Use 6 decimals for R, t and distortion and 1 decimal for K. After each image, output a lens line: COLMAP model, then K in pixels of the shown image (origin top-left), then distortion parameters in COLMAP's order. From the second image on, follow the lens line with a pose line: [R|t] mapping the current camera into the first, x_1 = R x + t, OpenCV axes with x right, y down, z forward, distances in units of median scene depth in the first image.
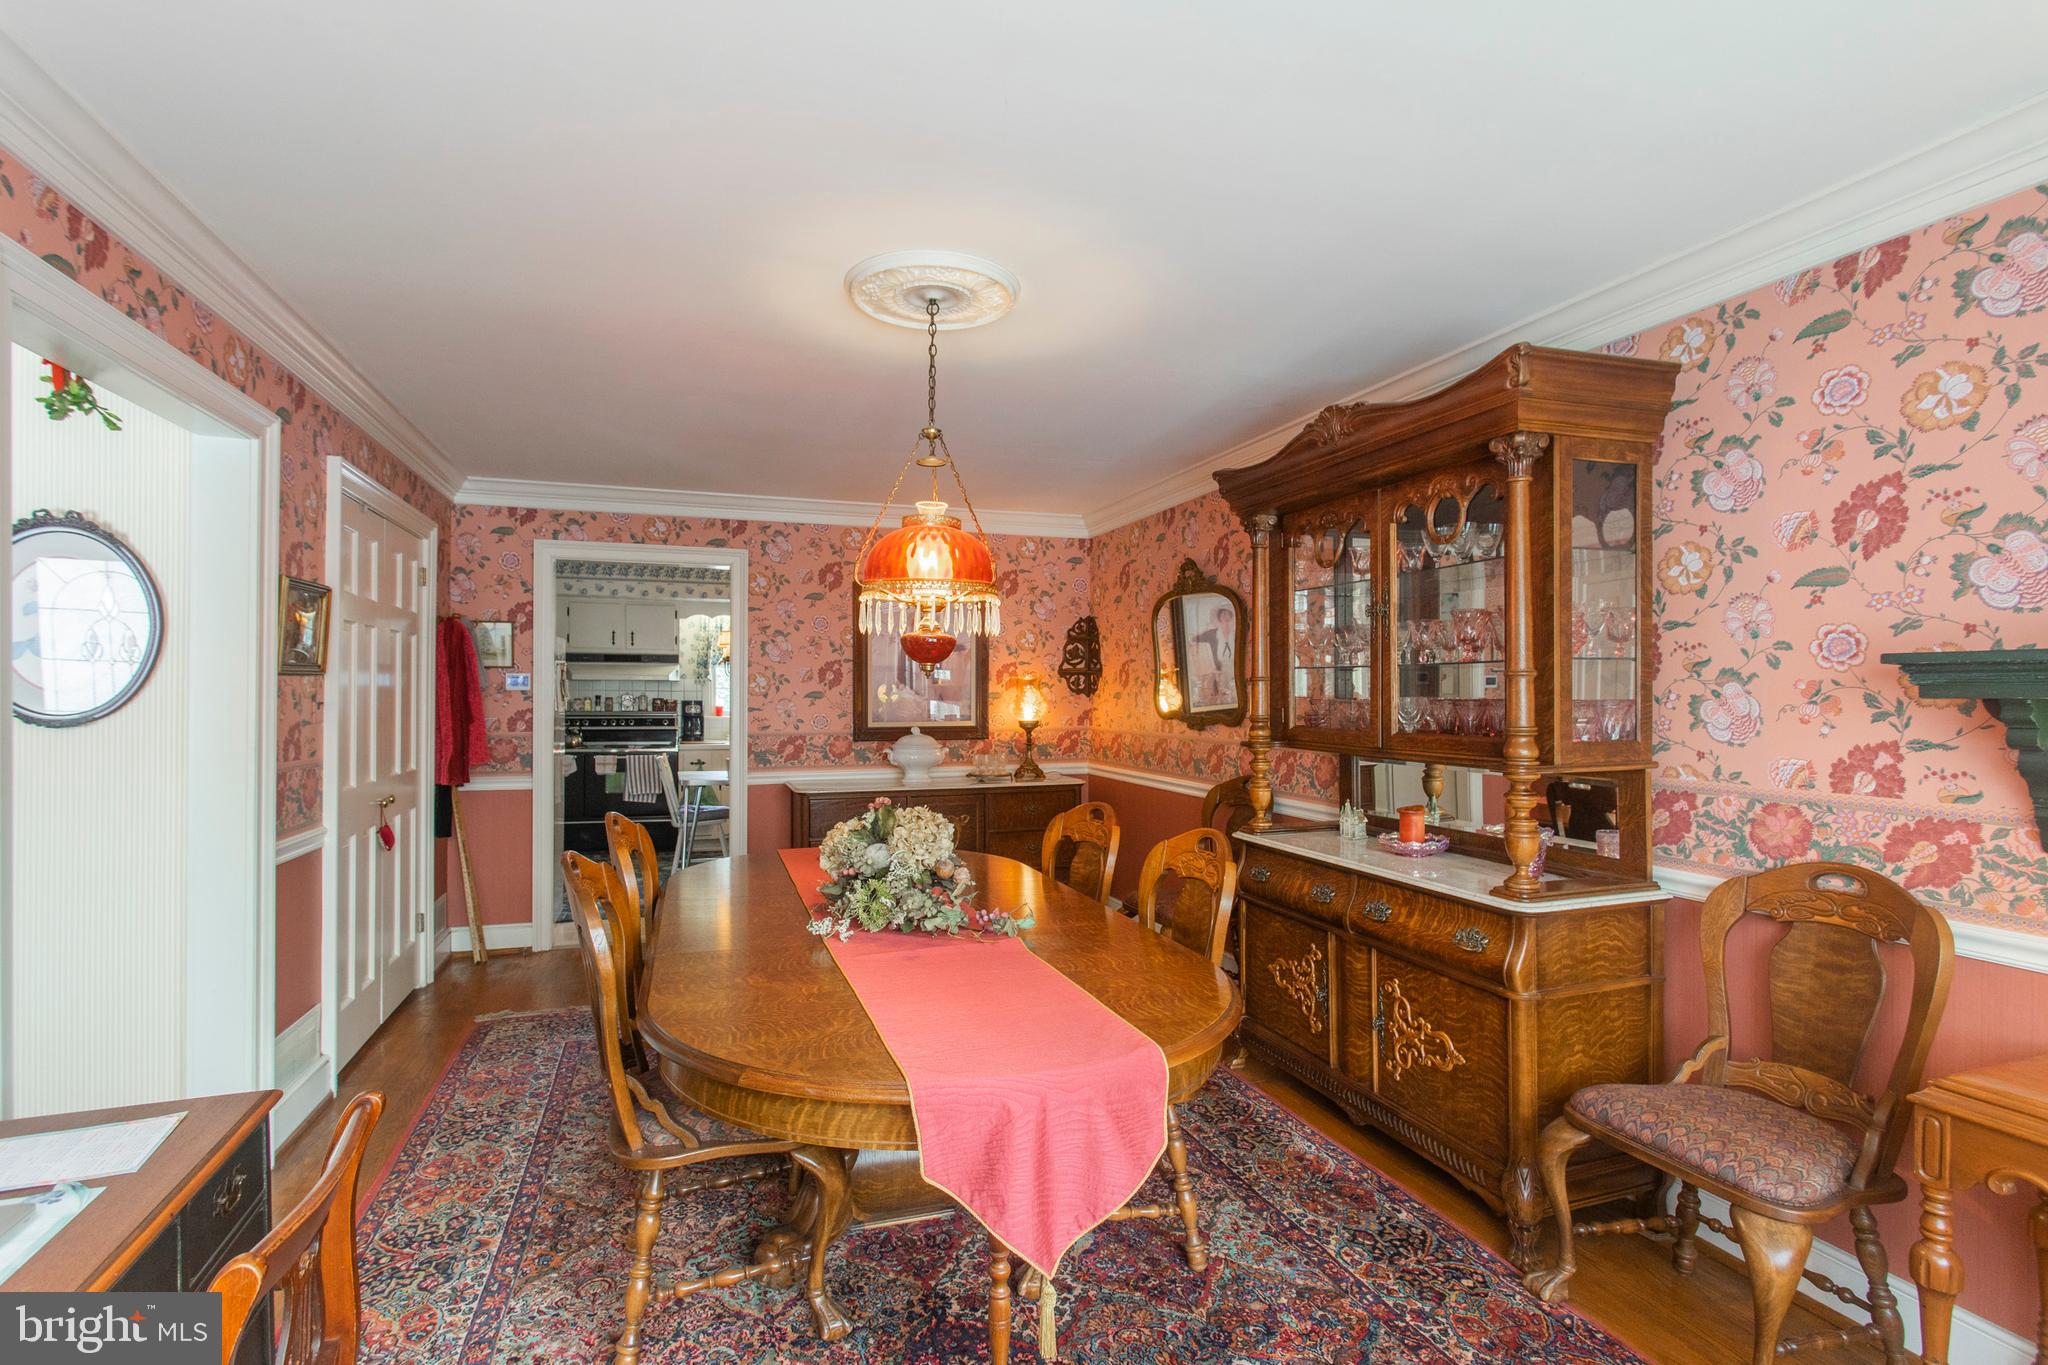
lens RADIAL K [[985.5, 0, 1011.9], [0, 985.5, 687.3], [0, 0, 1]] dist [-0.027850, 0.000046]
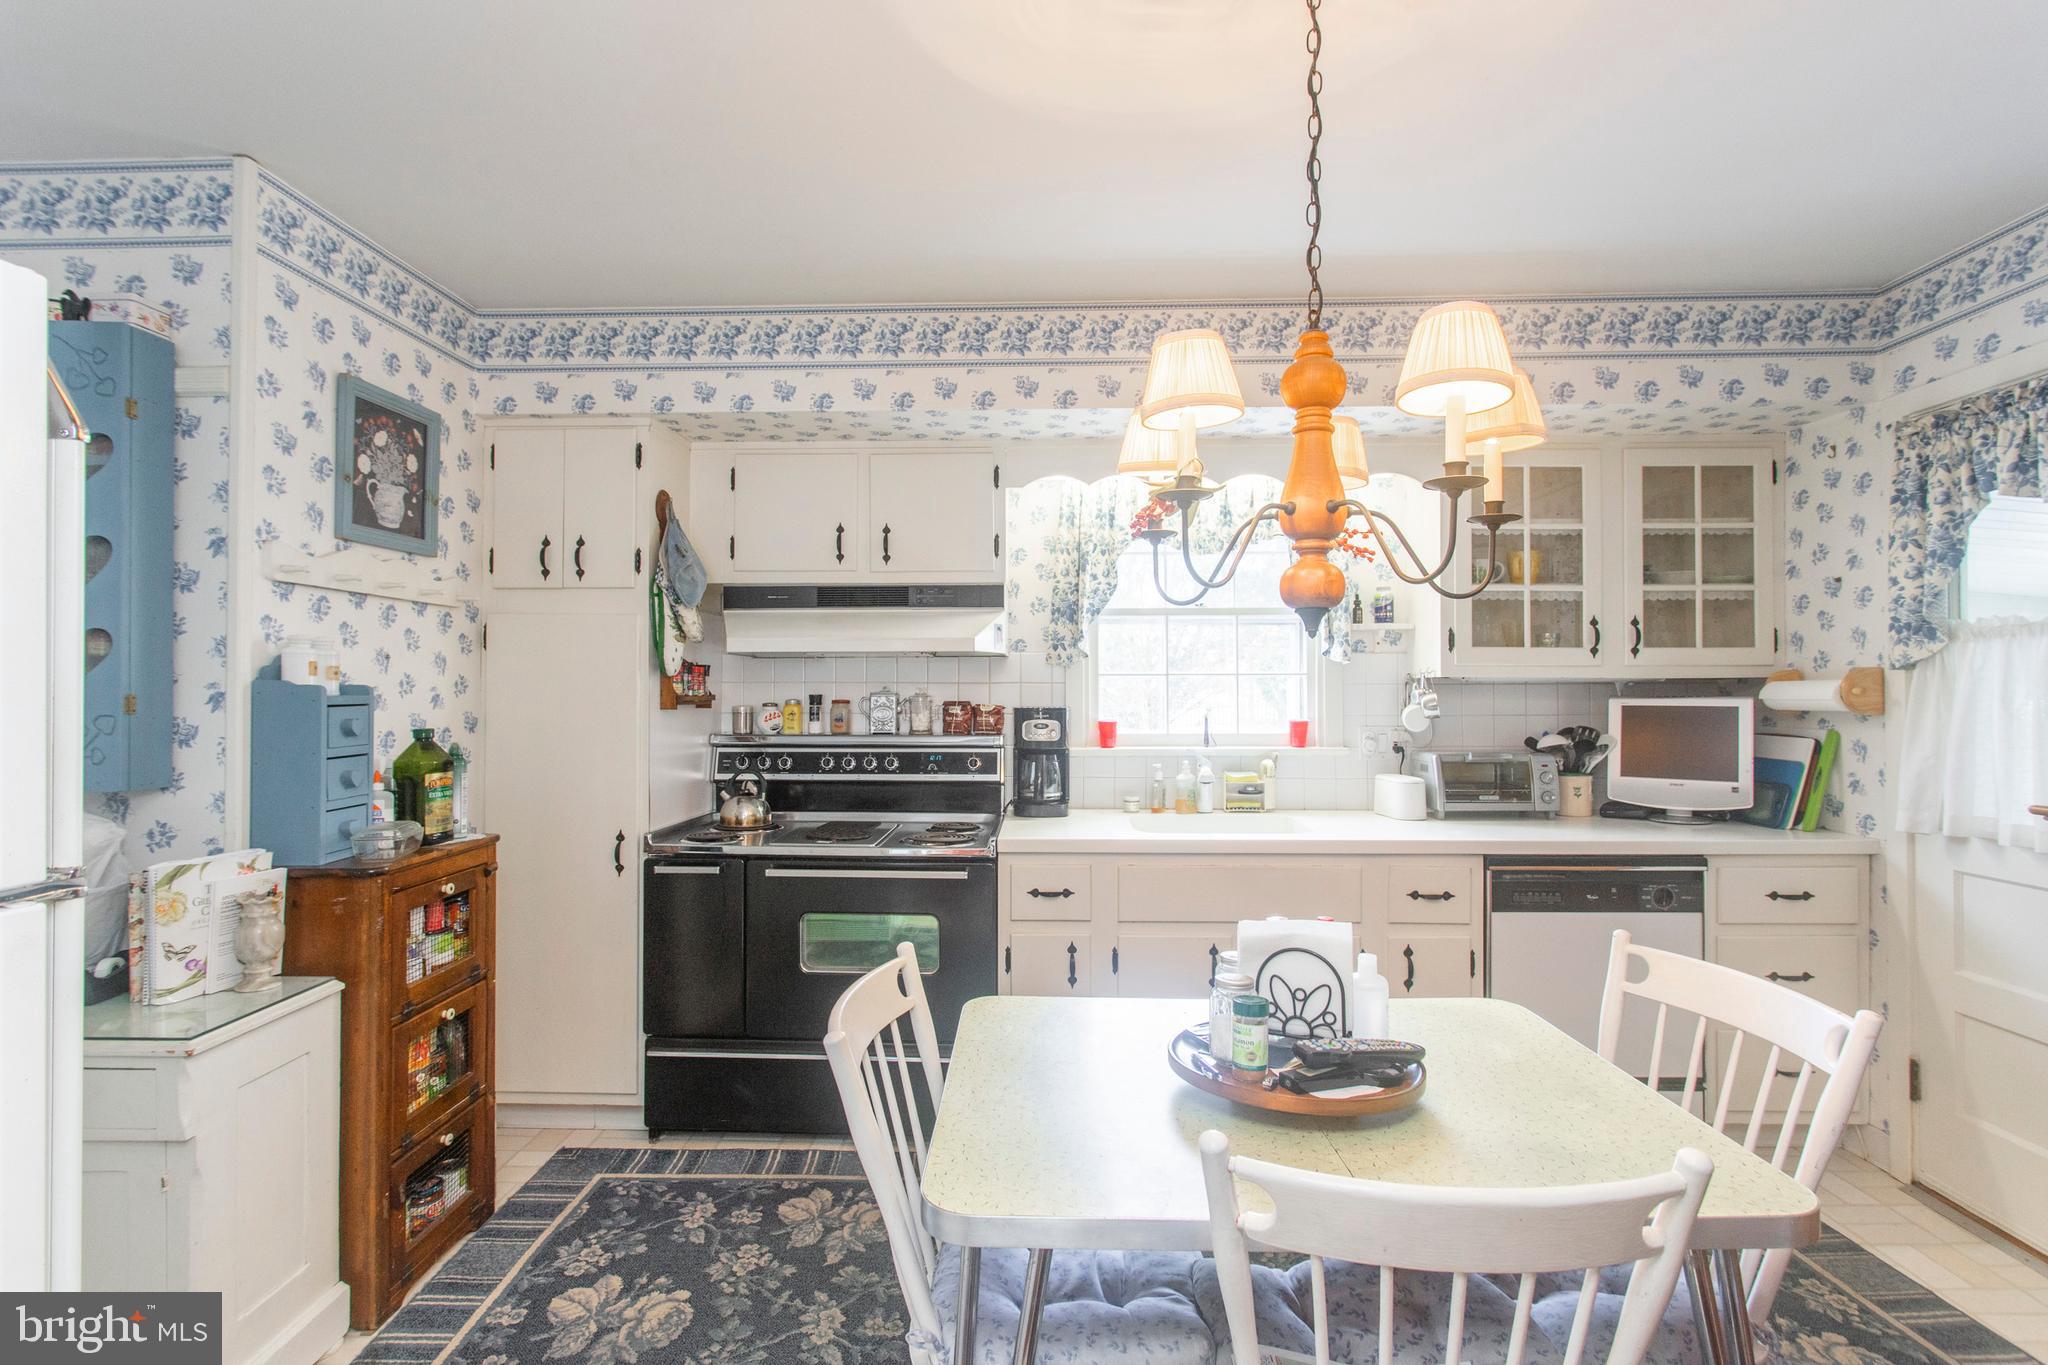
lens RADIAL K [[985.5, 0, 1023.8], [0, 985.5, 685.3], [0, 0, 1]] dist [-0.027850, 0.000046]
pose [[0.939296, -0.004195, -0.343083, -0.202522], [0.004440, 0.999990, -0.000071, 0.005060], [0.343080, -0.001457, 0.939305, 0.647333]]
